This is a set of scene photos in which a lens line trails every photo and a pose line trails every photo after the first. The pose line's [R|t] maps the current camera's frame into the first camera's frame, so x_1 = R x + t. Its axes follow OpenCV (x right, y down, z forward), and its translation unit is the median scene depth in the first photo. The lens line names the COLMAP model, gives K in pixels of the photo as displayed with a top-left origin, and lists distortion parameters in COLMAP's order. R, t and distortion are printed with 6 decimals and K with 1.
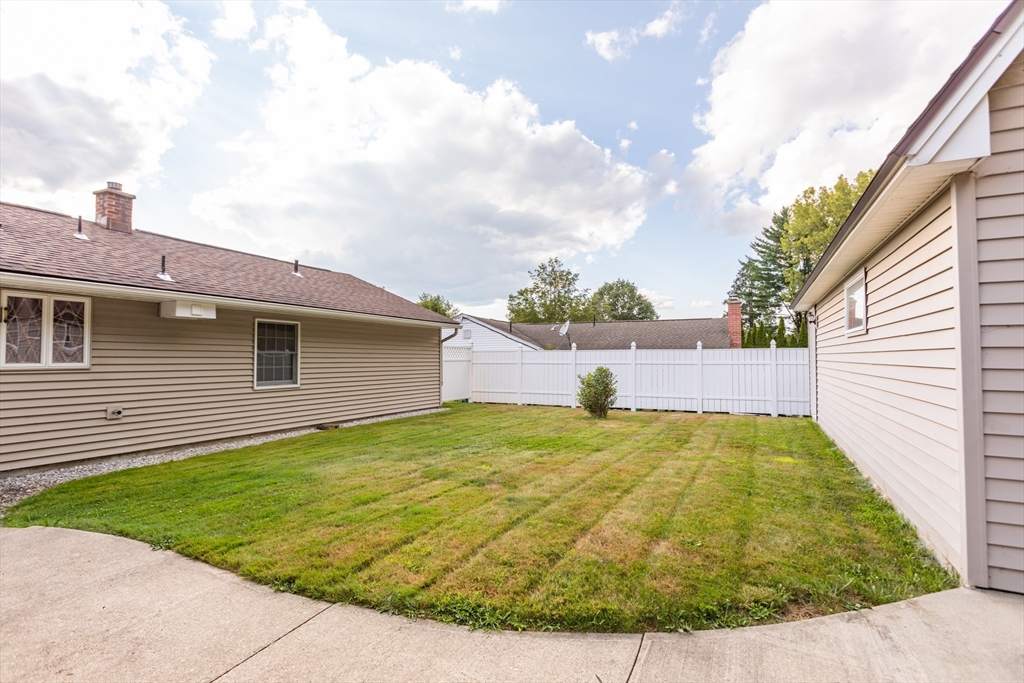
lens RADIAL K [[494.7, 0, 517.7], [0, 494.7, 335.2], [0, 0, 1]] dist [-0.003945, 0.001617]
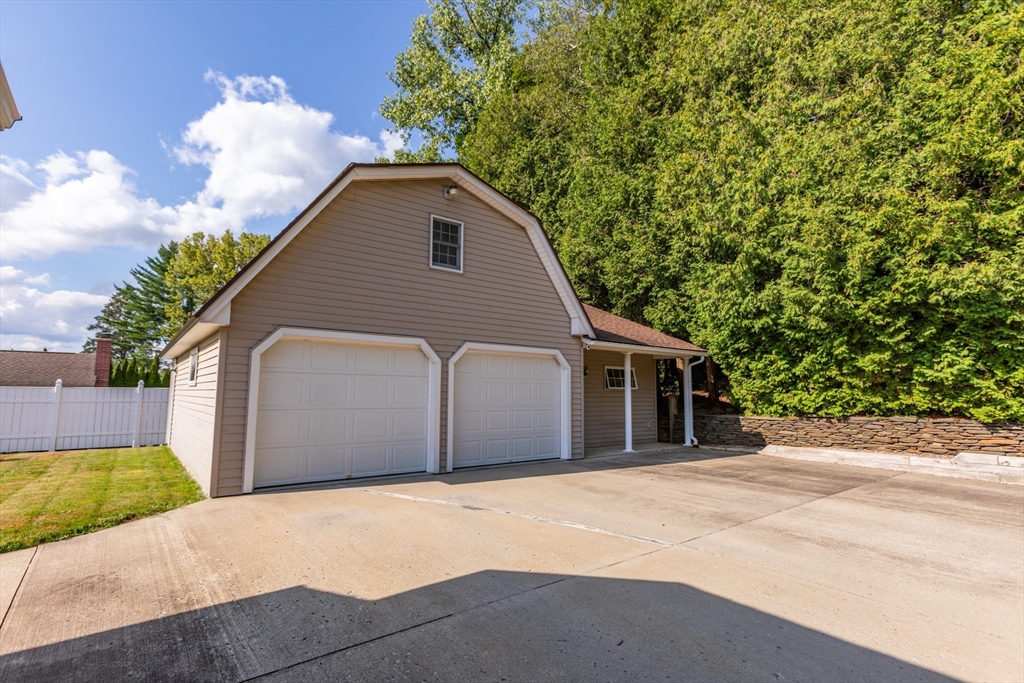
lens RADIAL K [[494.7, 0, 508.7], [0, 494.7, 345.6], [0, 0, 1]] dist [-0.003945, 0.001617]
pose [[0.447486, 0.089637, 0.889787, -0.100813], [-0.046141, 0.995953, -0.077127, -0.017360], [-0.893100, -0.006543, 0.449811, -0.216166]]
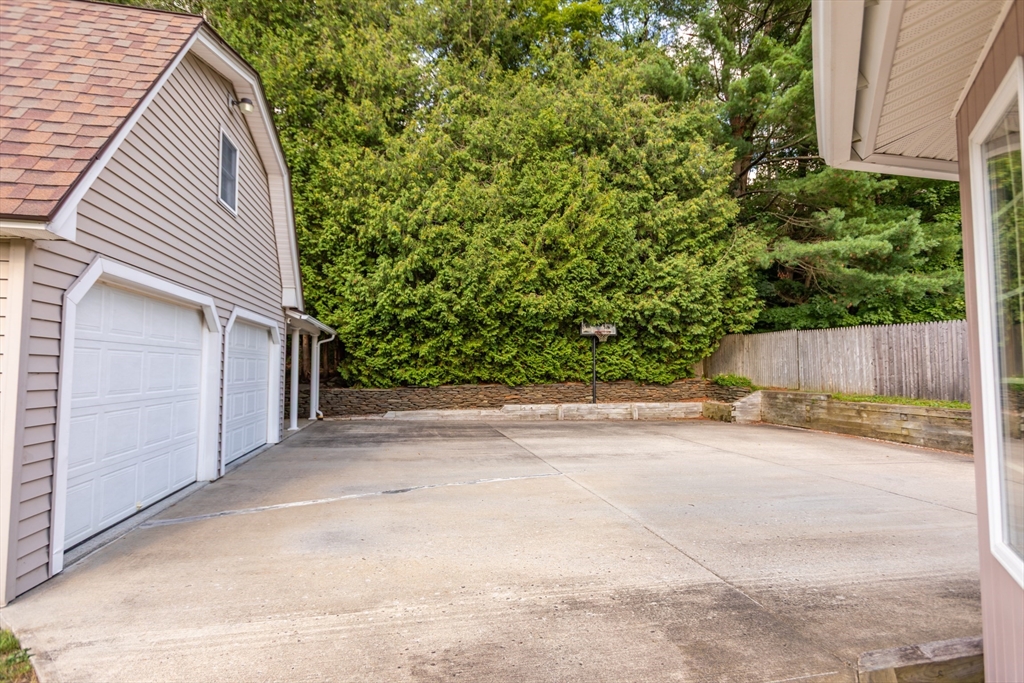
lens RADIAL K [[494.7, 0, 511.2], [0, 494.7, 342.1], [0, 0, 1]] dist [-0.003945, 0.001617]
pose [[-0.612610, 0.040963, 0.789323, -0.110533], [-0.037835, 0.995991, -0.081052, -0.005975], [-0.789480, -0.079517, -0.608604, 0.131319]]
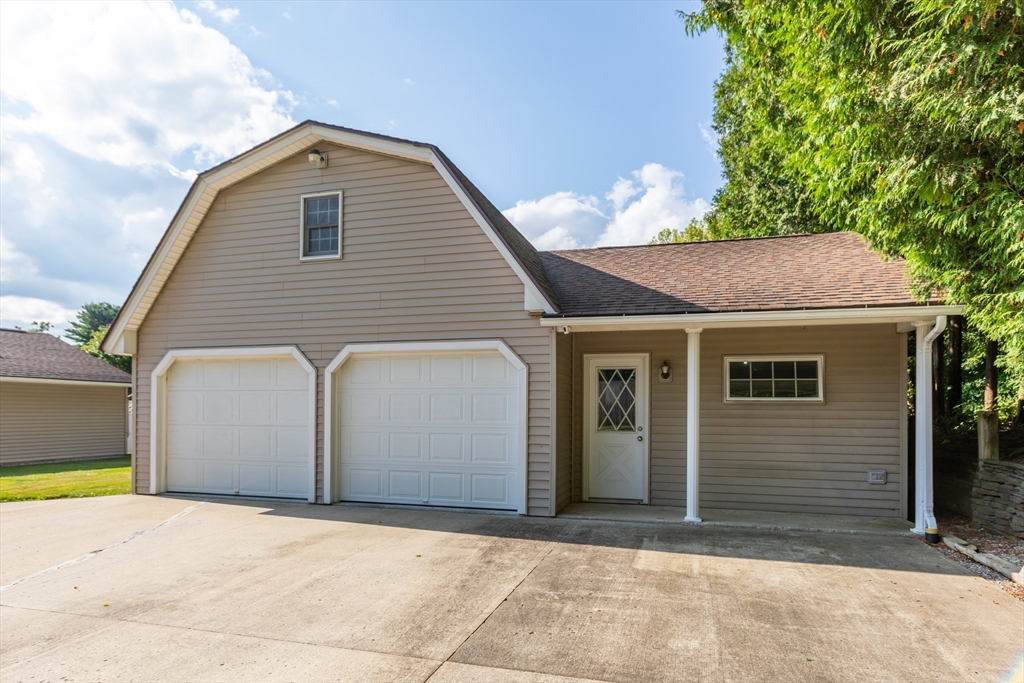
lens RADIAL K [[586.6, 0, 513.7], [0, 586.6, 401.4], [0, 0, 1]] dist [0.001678, 0.000333]
pose [[0.985075, 0.006938, 0.171984, 0.408463], [-0.012214, 0.999486, 0.029639, -0.028513], [-0.171690, -0.031298, 0.984654, -0.452420]]
